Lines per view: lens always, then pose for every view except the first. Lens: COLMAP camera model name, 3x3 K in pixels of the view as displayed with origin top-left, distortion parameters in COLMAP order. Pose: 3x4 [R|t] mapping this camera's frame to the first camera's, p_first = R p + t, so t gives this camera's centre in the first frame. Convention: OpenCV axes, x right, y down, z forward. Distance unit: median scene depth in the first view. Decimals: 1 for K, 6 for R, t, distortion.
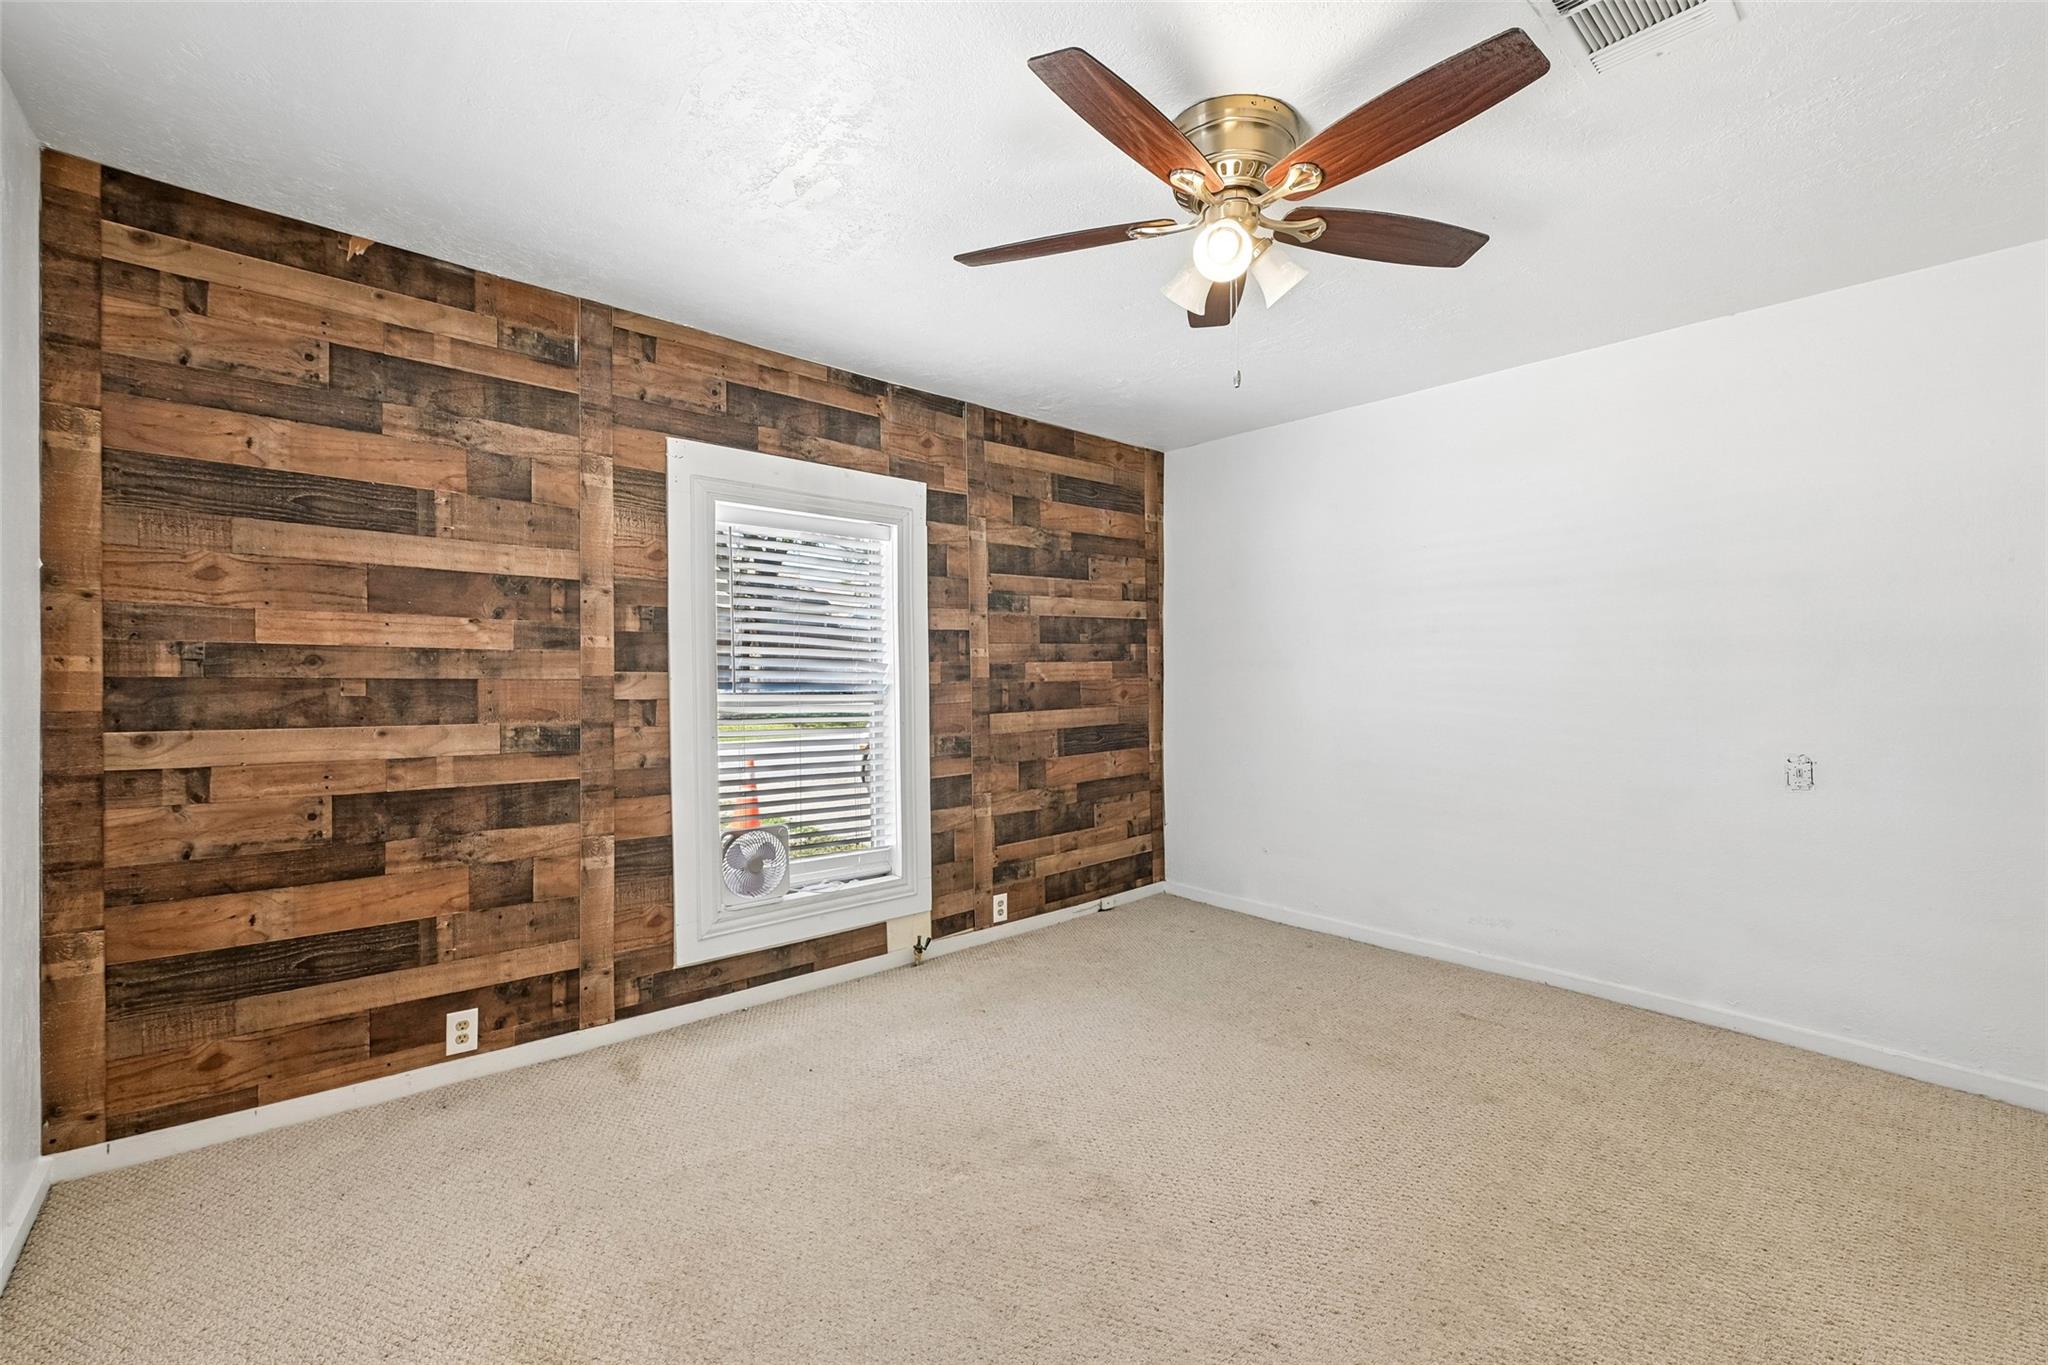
lens RADIAL K [[841.3, 0, 1024.1], [0, 841.3, 674.0], [0, 0, 1]] dist [-0.012314, 0.000529]
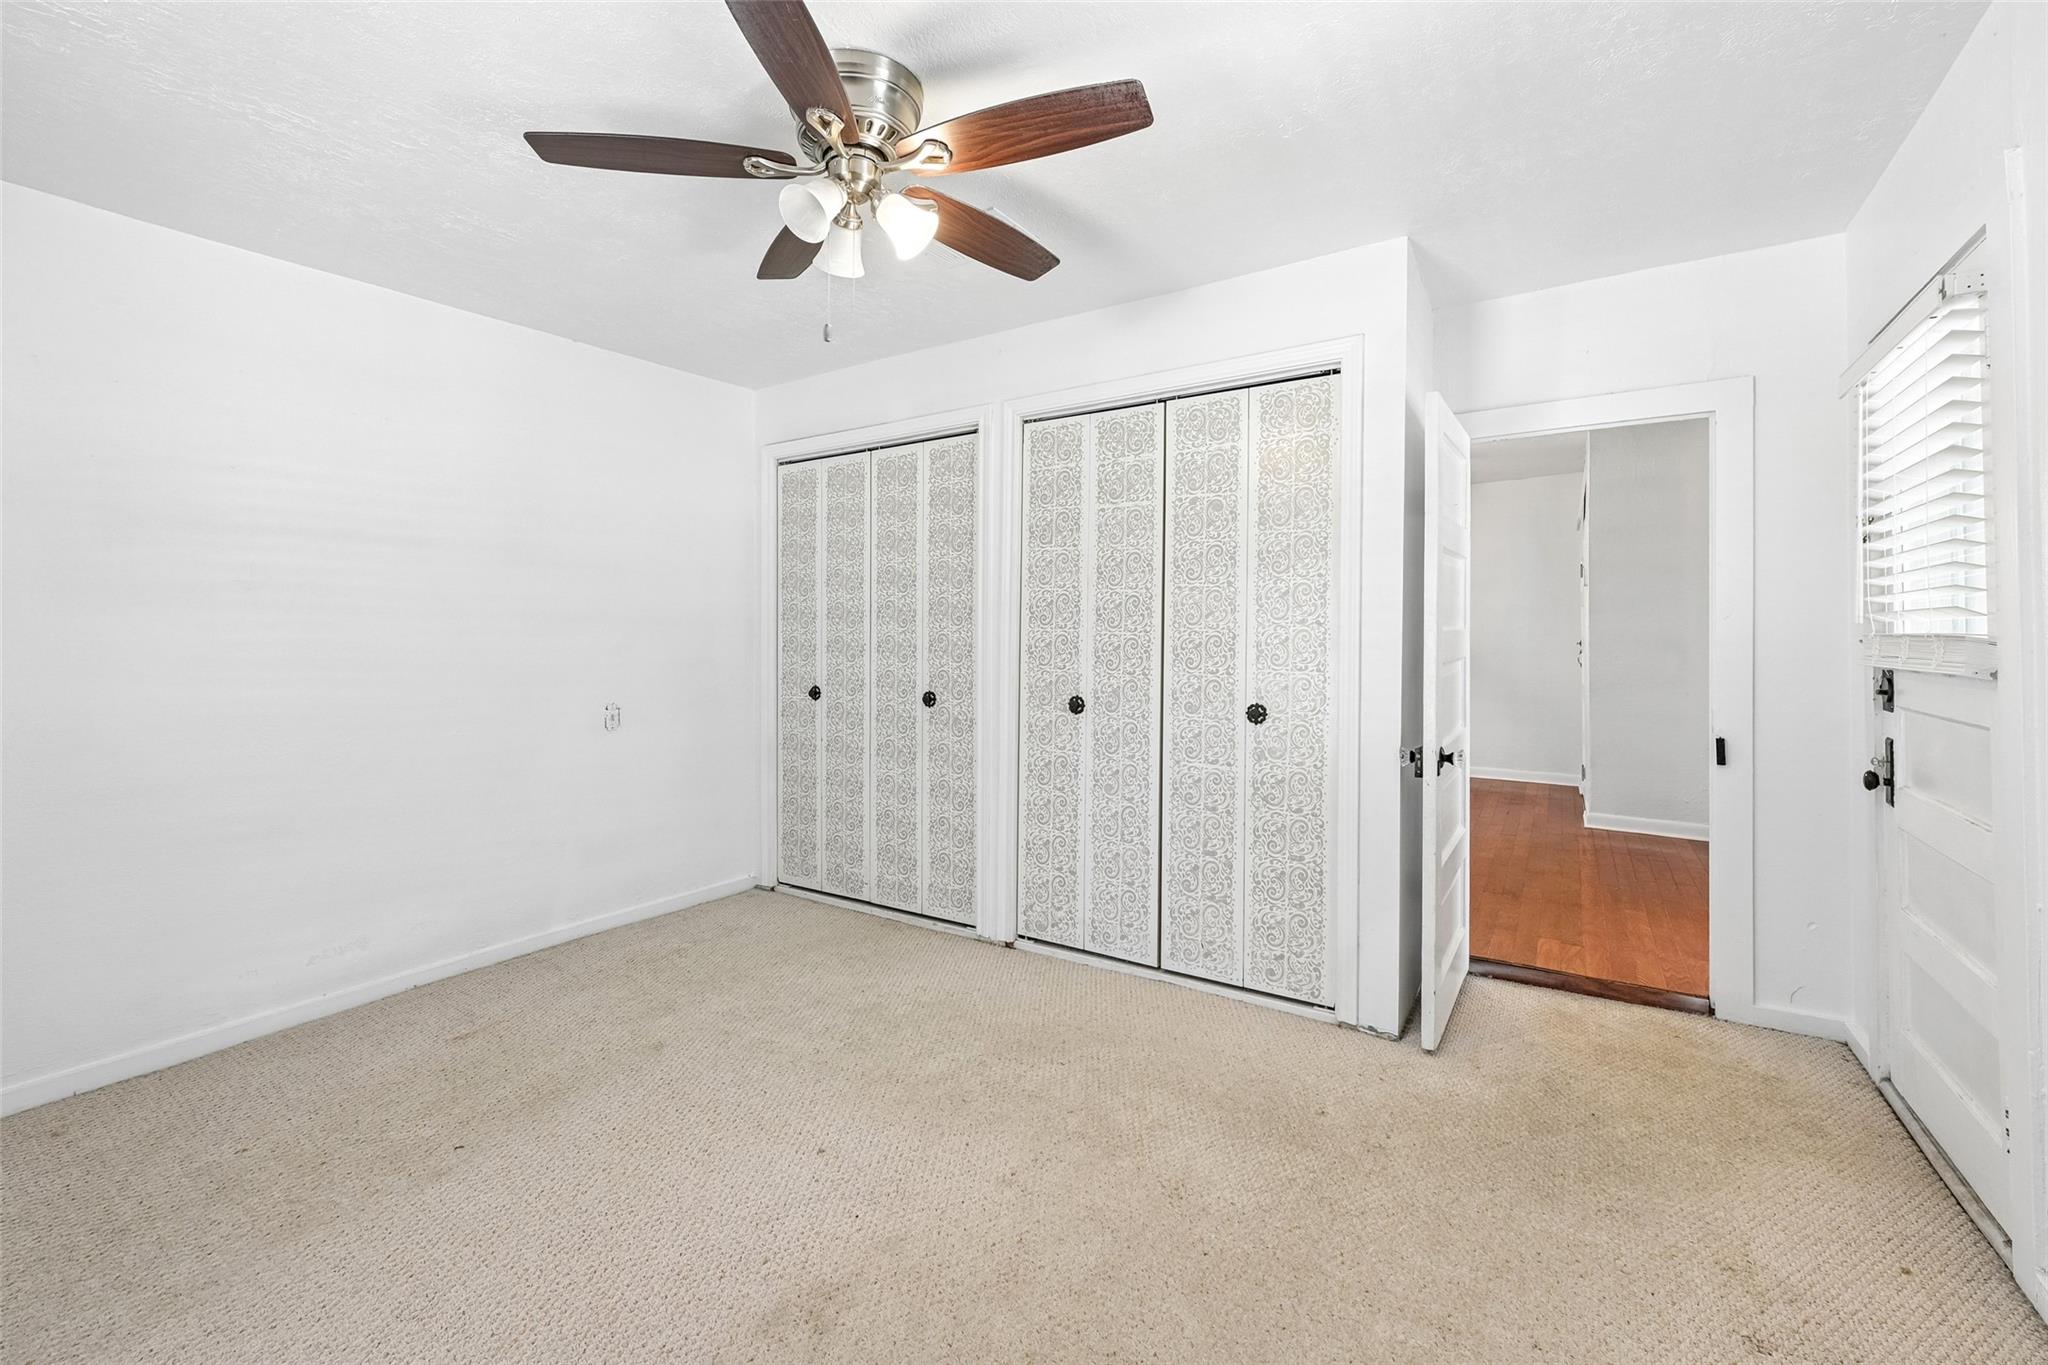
lens RADIAL K [[841.3, 0, 1024.5], [0, 841.3, 638.2], [0, 0, 1]] dist [-0.012314, 0.000529]
pose [[-0.268589, -0.000013, 0.963255, -0.508232], [0.010759, 0.999938, 0.003014, -0.001896], [-0.963195, 0.011173, -0.268572, 0.729814]]
